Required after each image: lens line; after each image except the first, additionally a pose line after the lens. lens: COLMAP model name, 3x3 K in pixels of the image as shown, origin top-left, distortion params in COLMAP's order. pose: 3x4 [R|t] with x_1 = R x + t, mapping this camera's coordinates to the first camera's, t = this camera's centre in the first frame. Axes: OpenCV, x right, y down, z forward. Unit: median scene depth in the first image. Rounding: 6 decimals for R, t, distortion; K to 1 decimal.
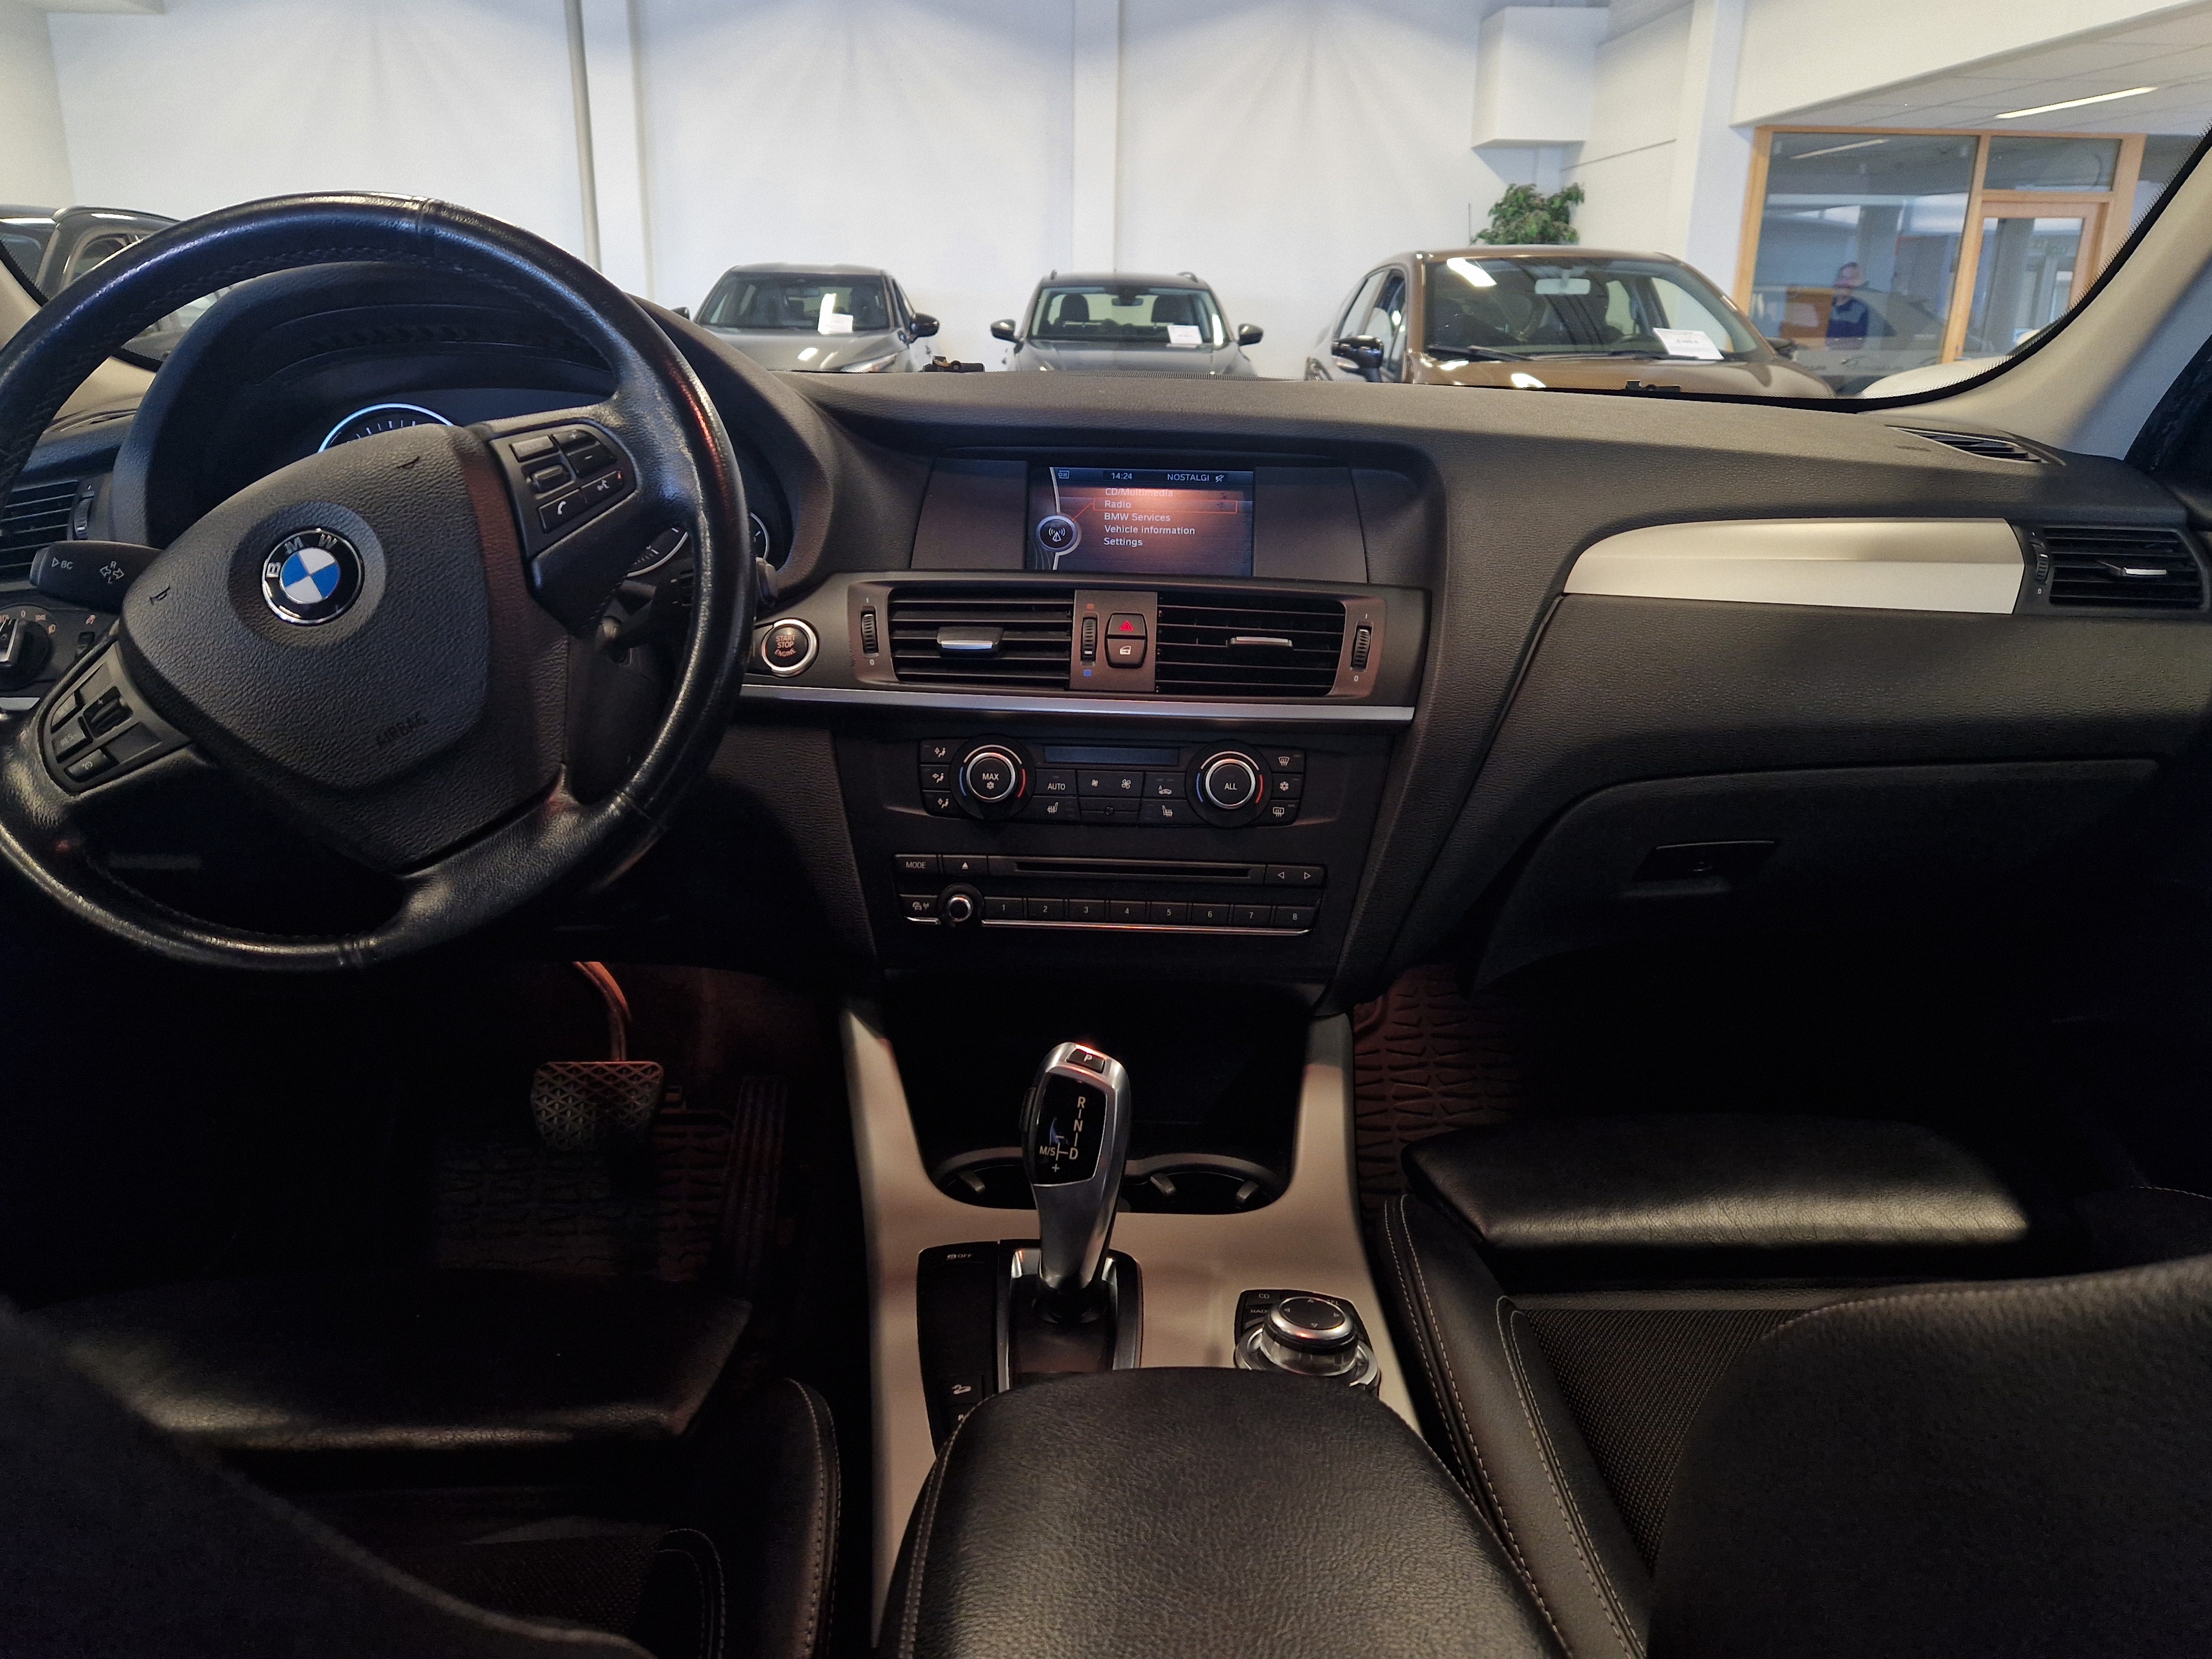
lens RADIAL K [[1552.4, 0, 1106.0], [0, 1552.4, 829.5], [0, 0, 1]] dist [0.092523, -0.096599]
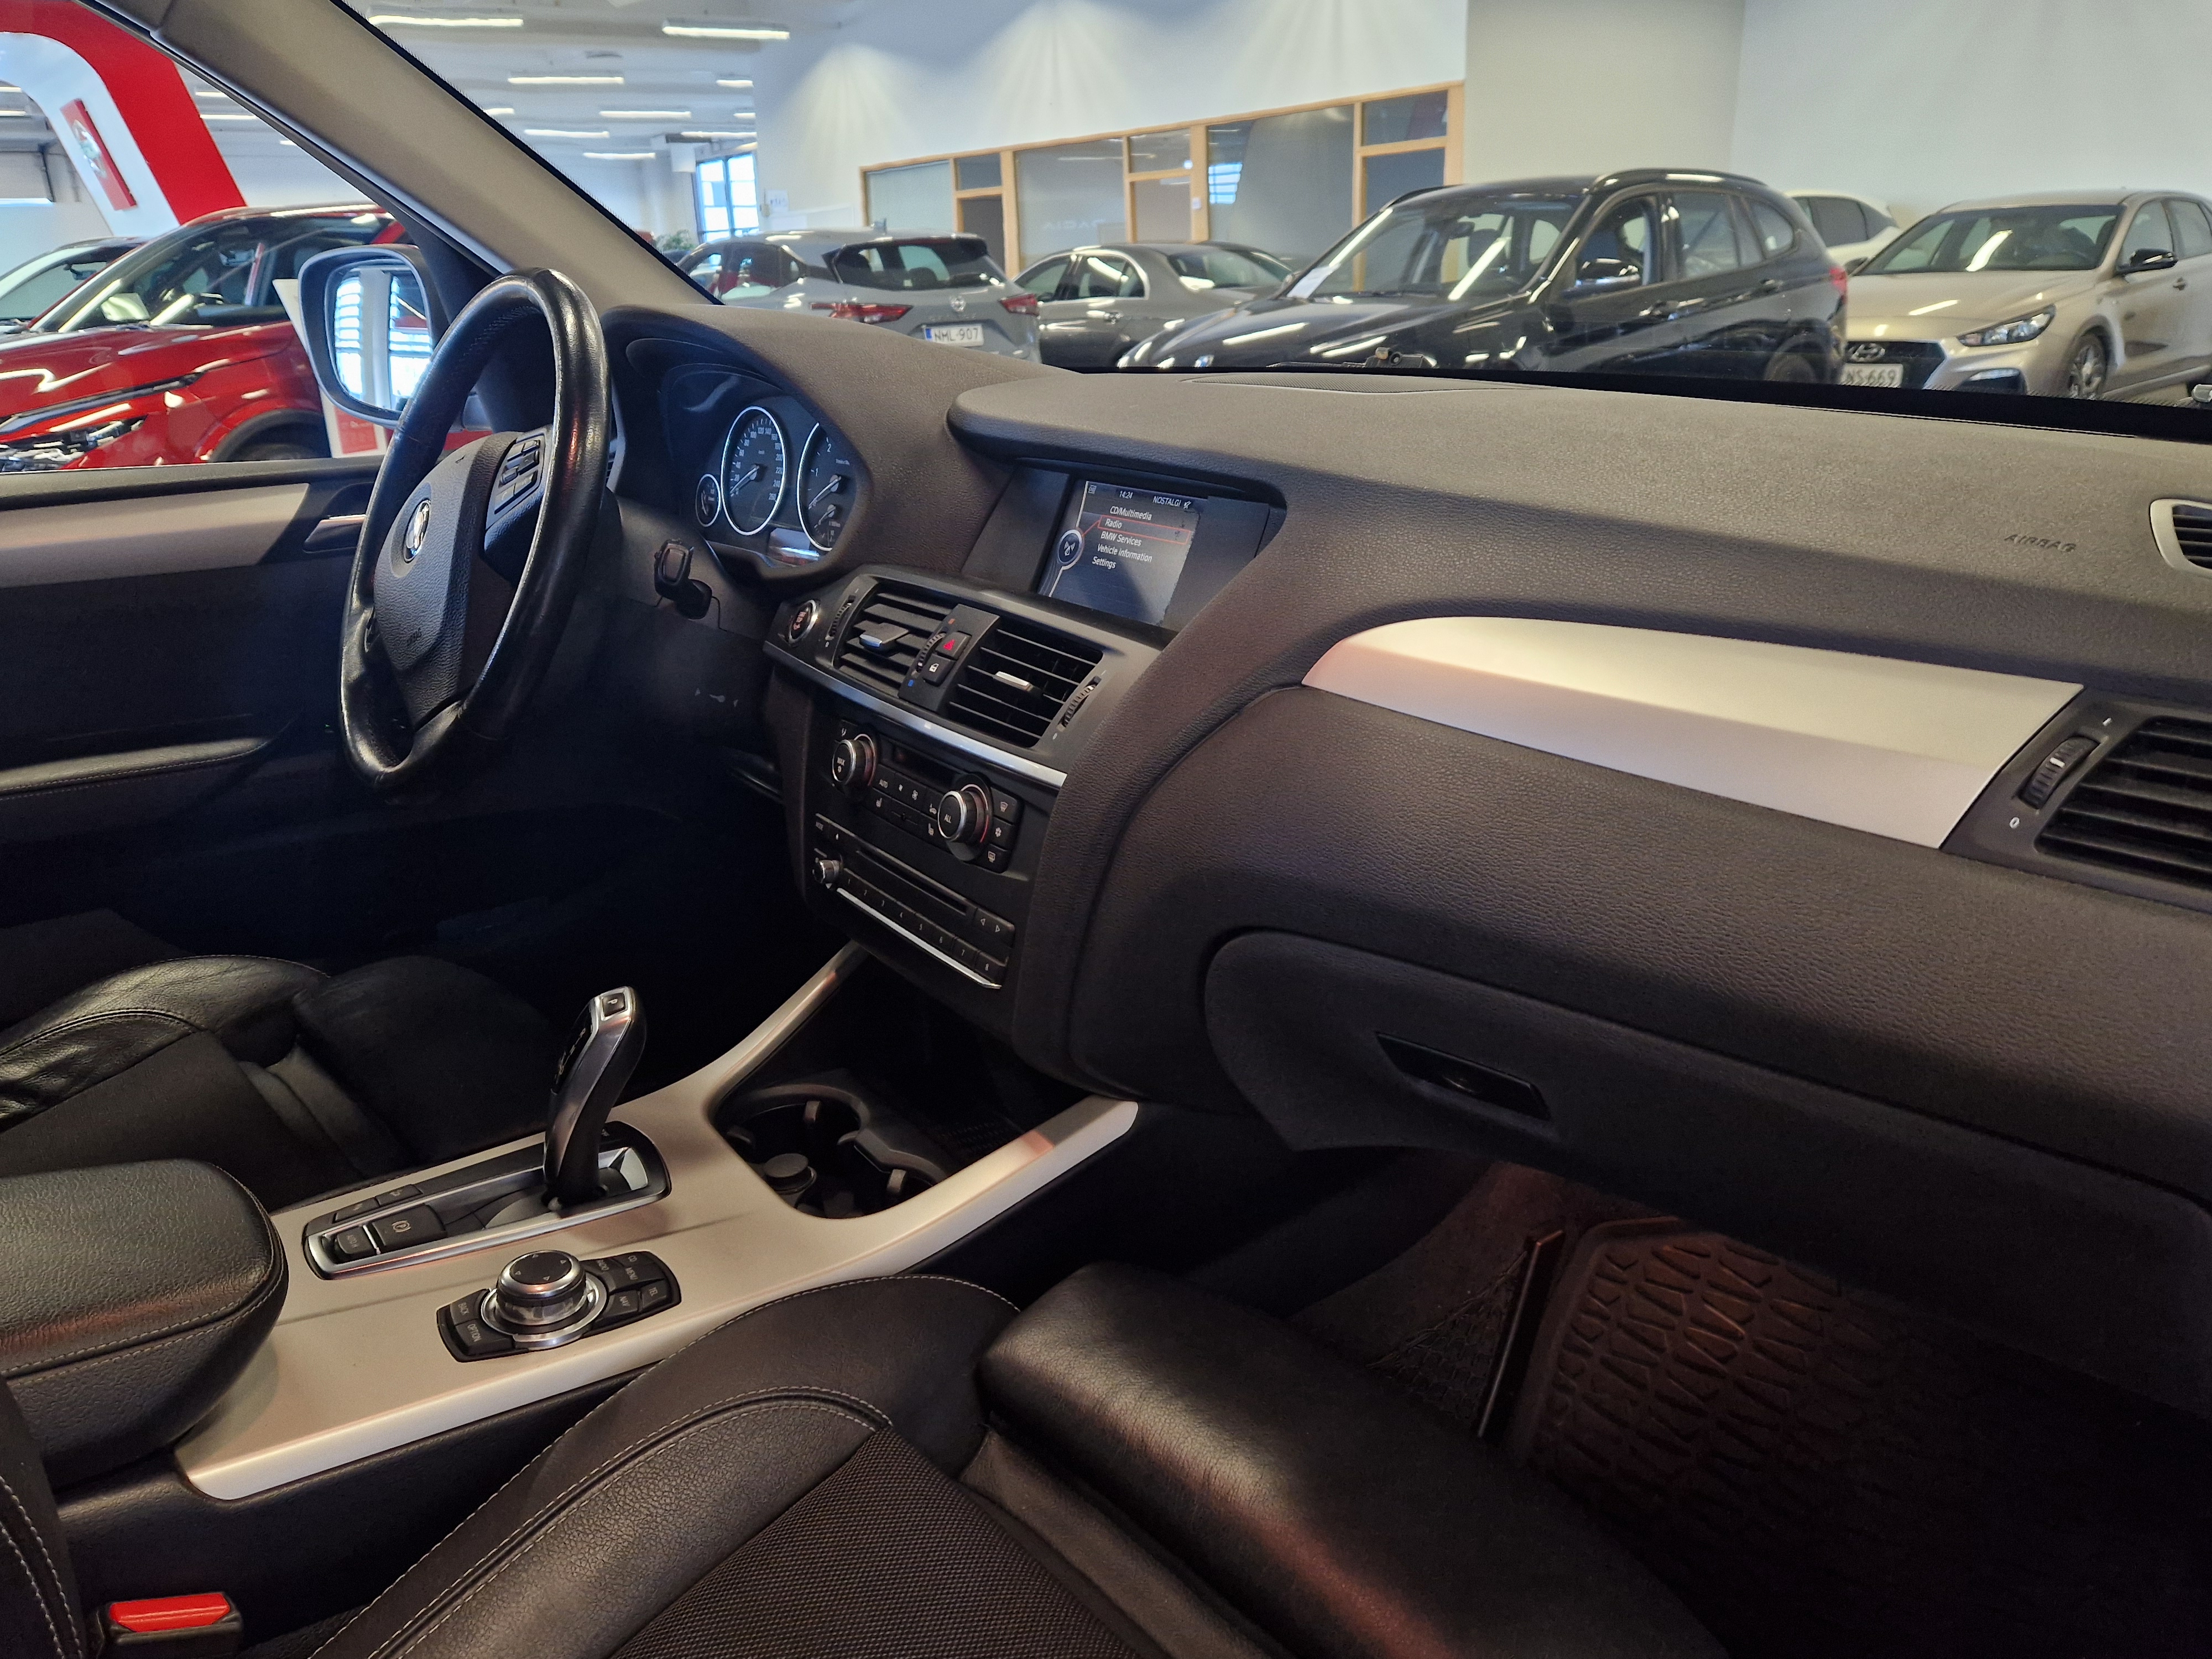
lens RADIAL K [[1552.4, 0, 1106.0], [0, 1552.4, 829.5], [0, 0, 1]] dist [0.092523, -0.096599]
pose [[0.604295, 0.228717, -0.763227, 0.874768], [-0.201750, 0.970620, 0.131129, -0.166464], [0.770795, 0.074740, 0.632684, 0.440531]]
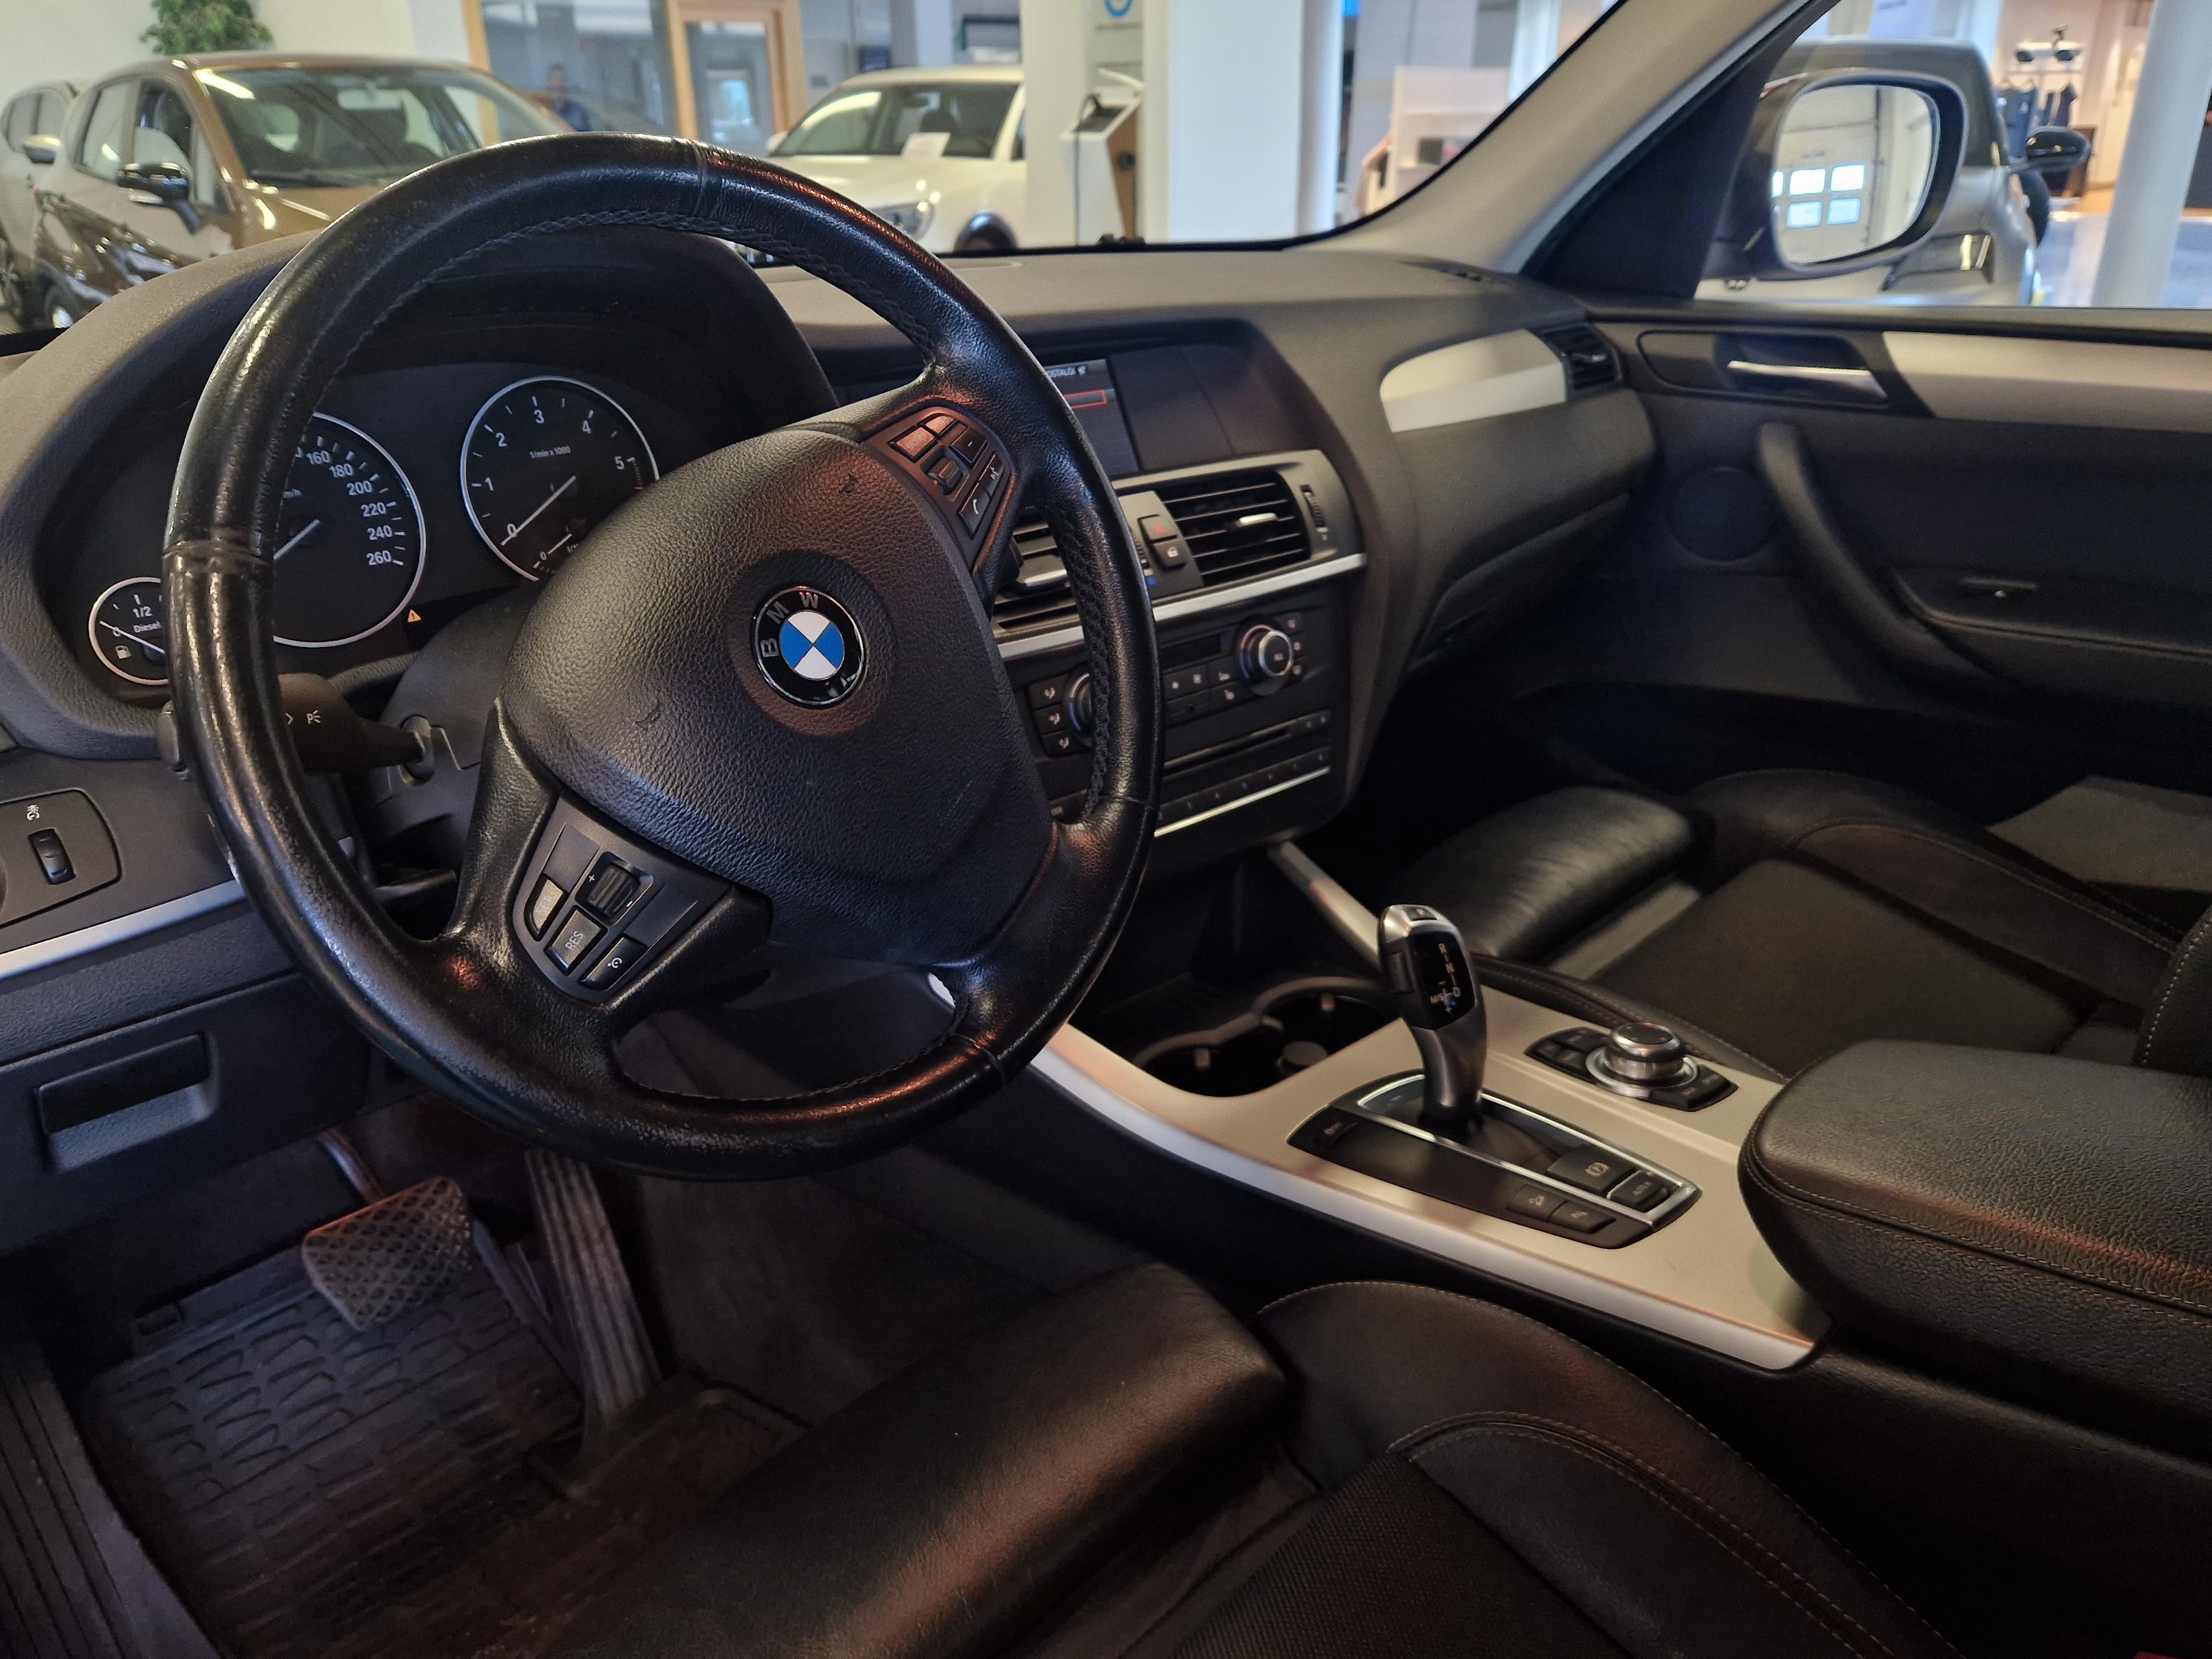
lens RADIAL K [[1552.4, 0, 1106.0], [0, 1552.4, 829.5], [0, 0, 1]] dist [0.092523, -0.096599]
pose [[0.744631, -0.297502, 0.597509, -0.677987], [0.232491, 0.954721, 0.185622, -0.138624], [-0.625678, 0.000695, 0.780081, 0.219093]]
